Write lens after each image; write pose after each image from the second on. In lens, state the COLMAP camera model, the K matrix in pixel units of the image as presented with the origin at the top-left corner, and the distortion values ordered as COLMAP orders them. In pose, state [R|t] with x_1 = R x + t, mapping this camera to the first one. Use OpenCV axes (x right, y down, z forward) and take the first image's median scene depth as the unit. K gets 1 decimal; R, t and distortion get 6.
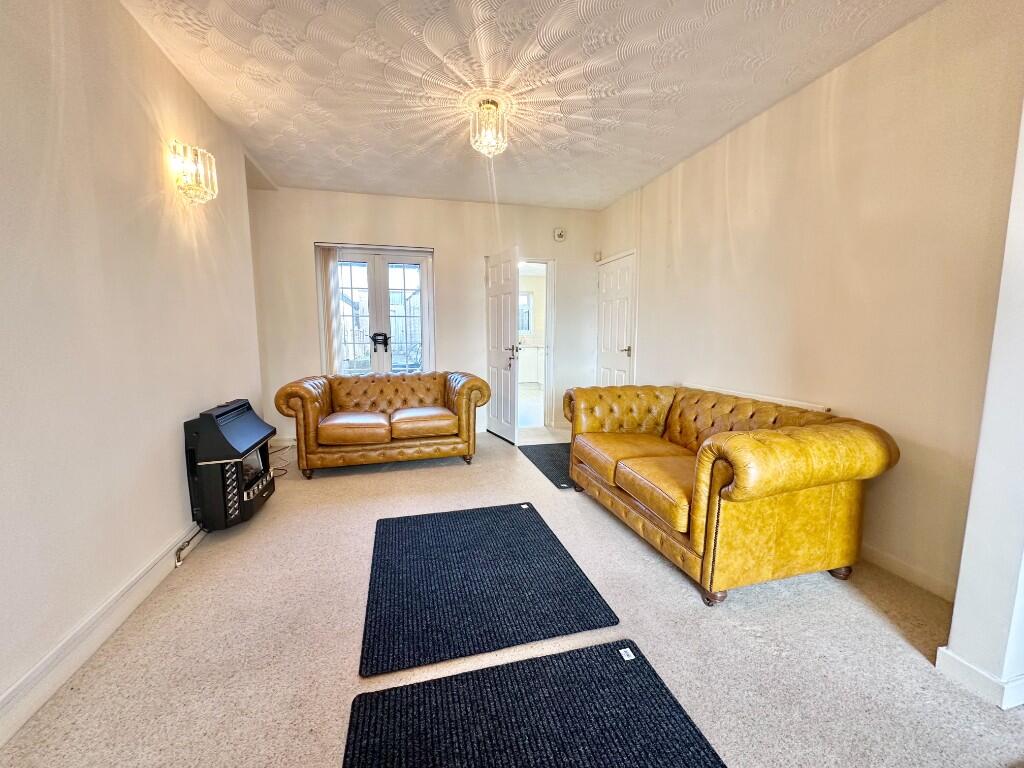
lens RADIAL K [[410.4, 0, 513.9], [0, 410.4, 382.0], [0, 0, 1]] dist [0.002811, 0.000188]
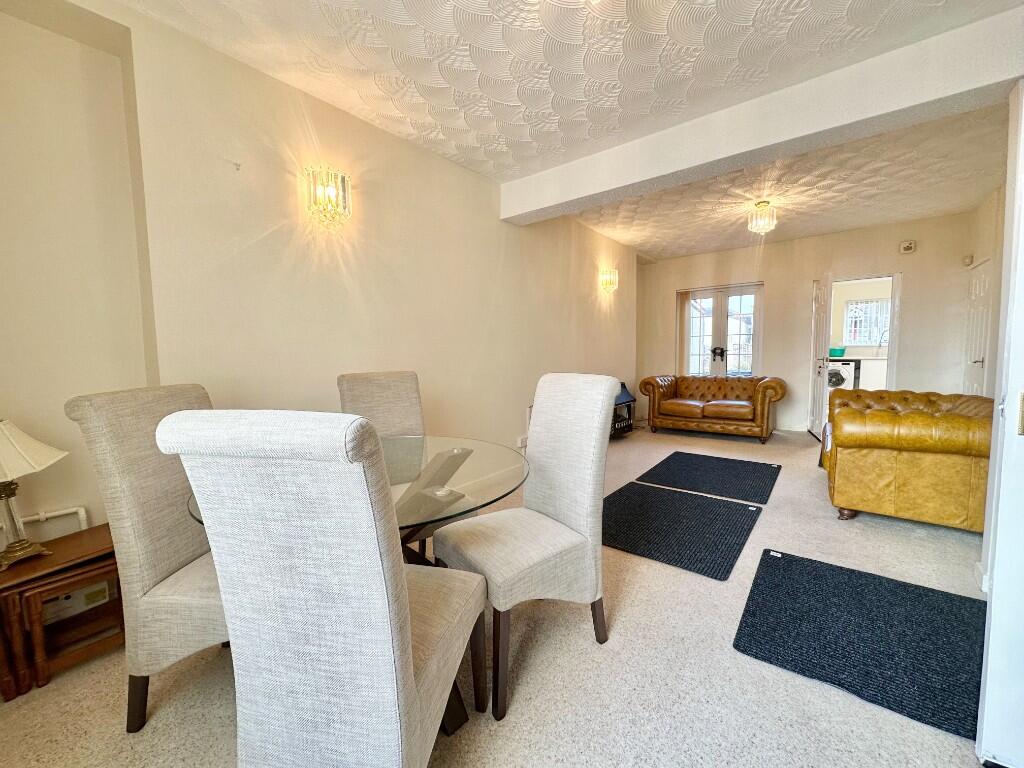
lens RADIAL K [[410.4, 0, 512.8], [0, 410.4, 383.5], [0, 0, 1]] dist [0.002811, 0.000188]
pose [[0.596973, 0.053094, -0.800502, 0.501712], [-0.077129, 0.996984, 0.008607, 0.057752], [0.798545, 0.056604, 0.599268, -0.505136]]
